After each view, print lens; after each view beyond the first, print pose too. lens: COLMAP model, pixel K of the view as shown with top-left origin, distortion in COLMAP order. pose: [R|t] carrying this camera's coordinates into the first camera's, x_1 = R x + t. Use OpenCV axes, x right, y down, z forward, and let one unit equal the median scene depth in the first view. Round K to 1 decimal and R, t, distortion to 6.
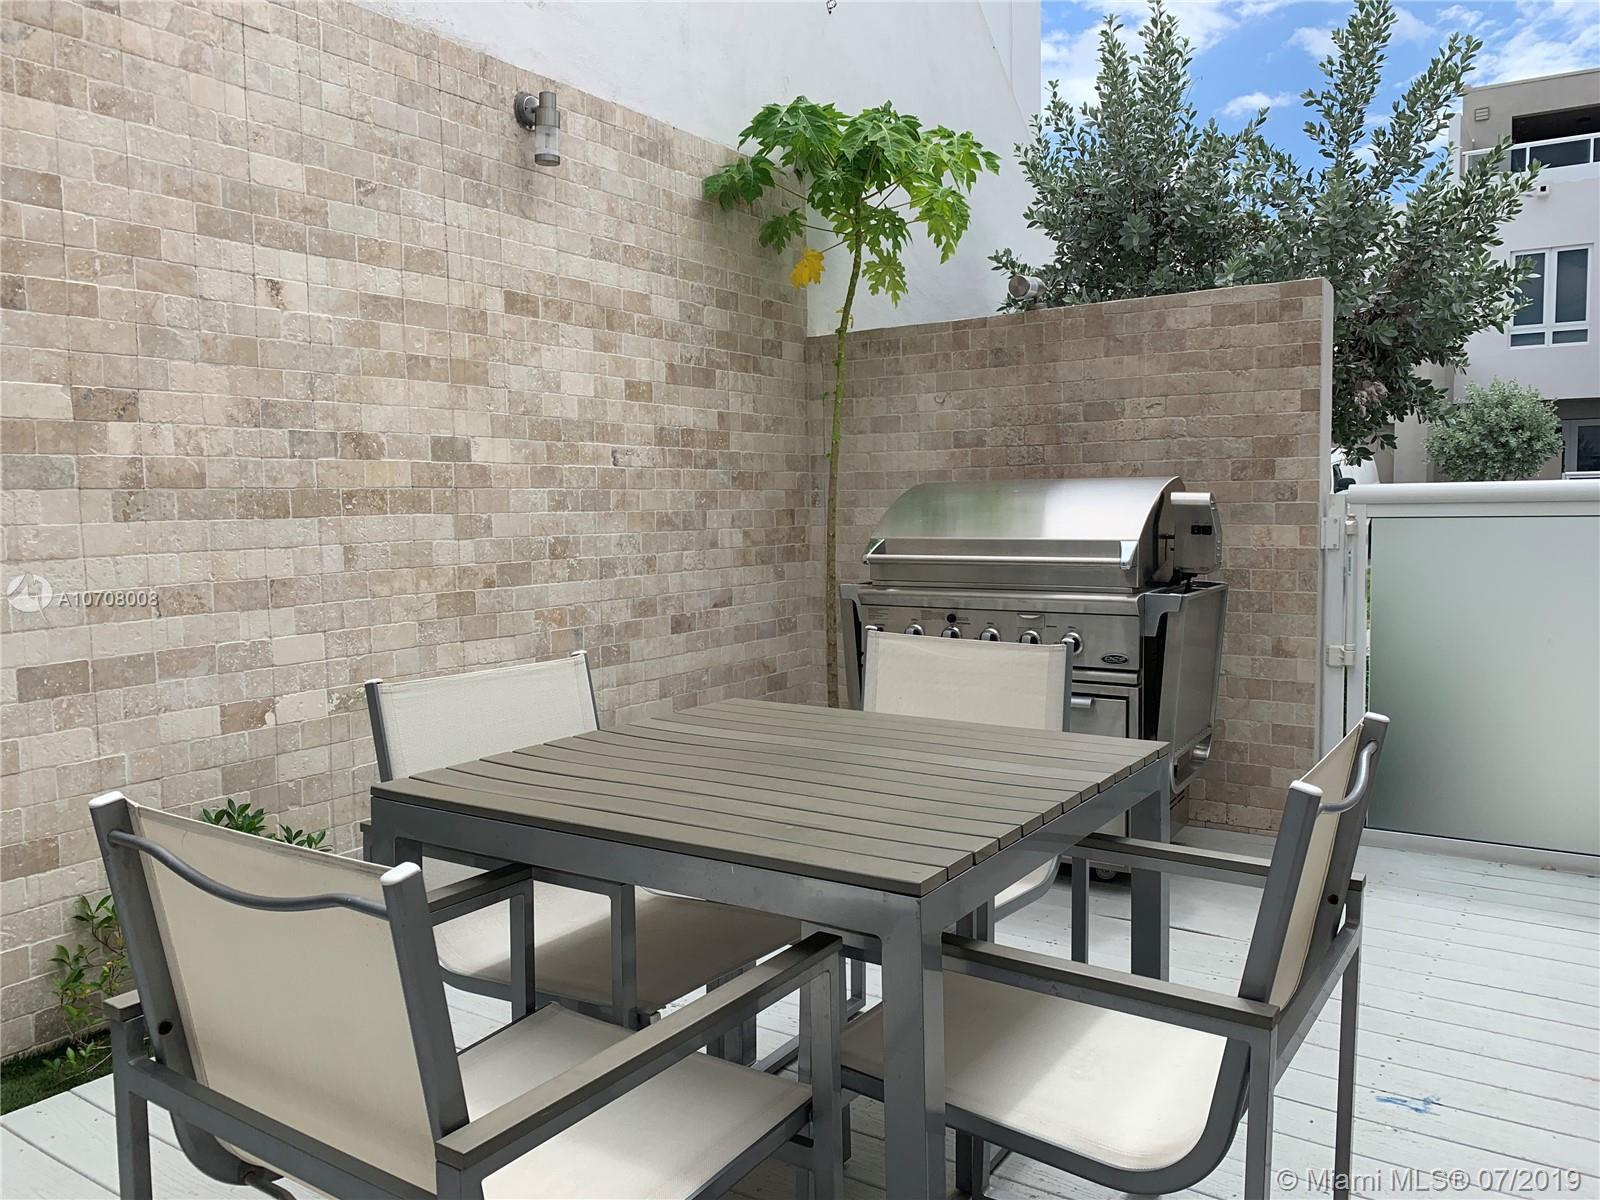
lens RADIAL K [[1230.8, 0, 802.5], [0, 1230.8, 598.5], [0, 0, 1]] dist [0.015931, -0.007111]
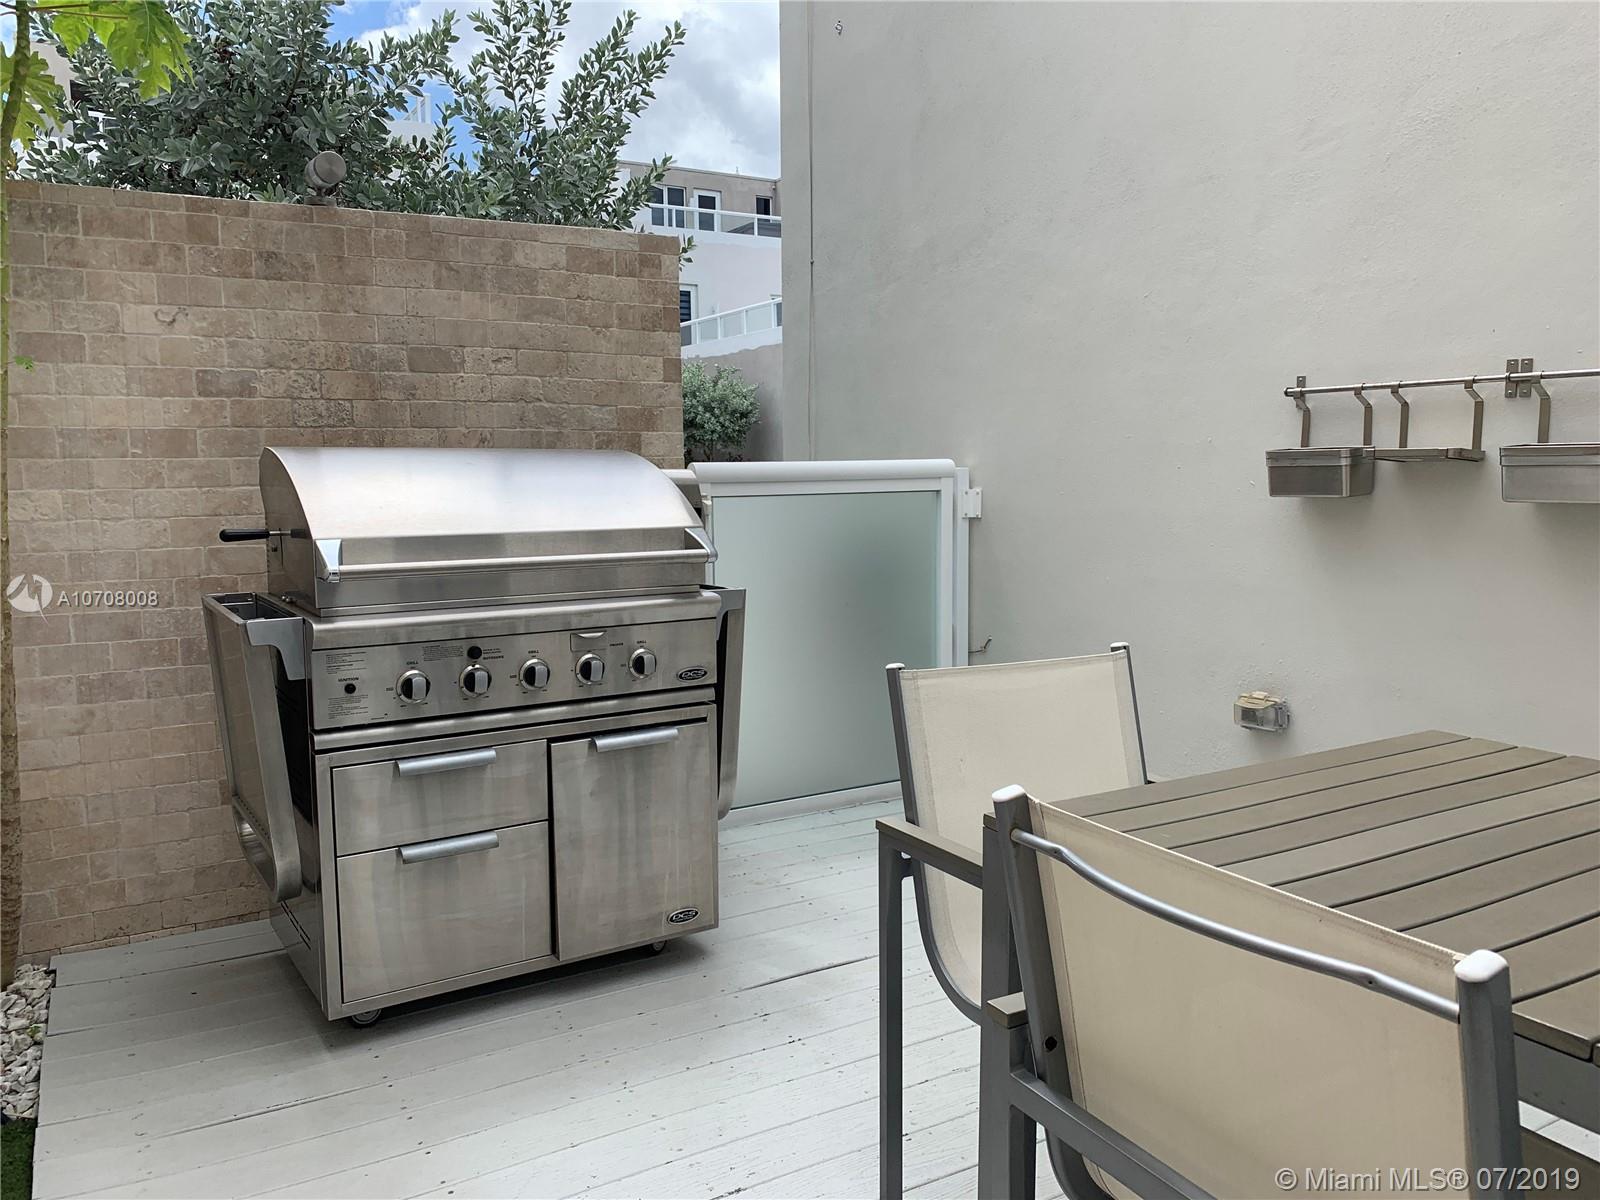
lens RADIAL K [[1230.8, 0, 799.0], [0, 1230.8, 600.6], [0, 0, 1]] dist [0.015931, -0.007111]
pose [[0.462597, -0.086674, 0.882322, -0.329641], [0.064352, 0.995867, 0.064089, -0.038378], [-0.884230, 0.027132, 0.466263, 0.444824]]
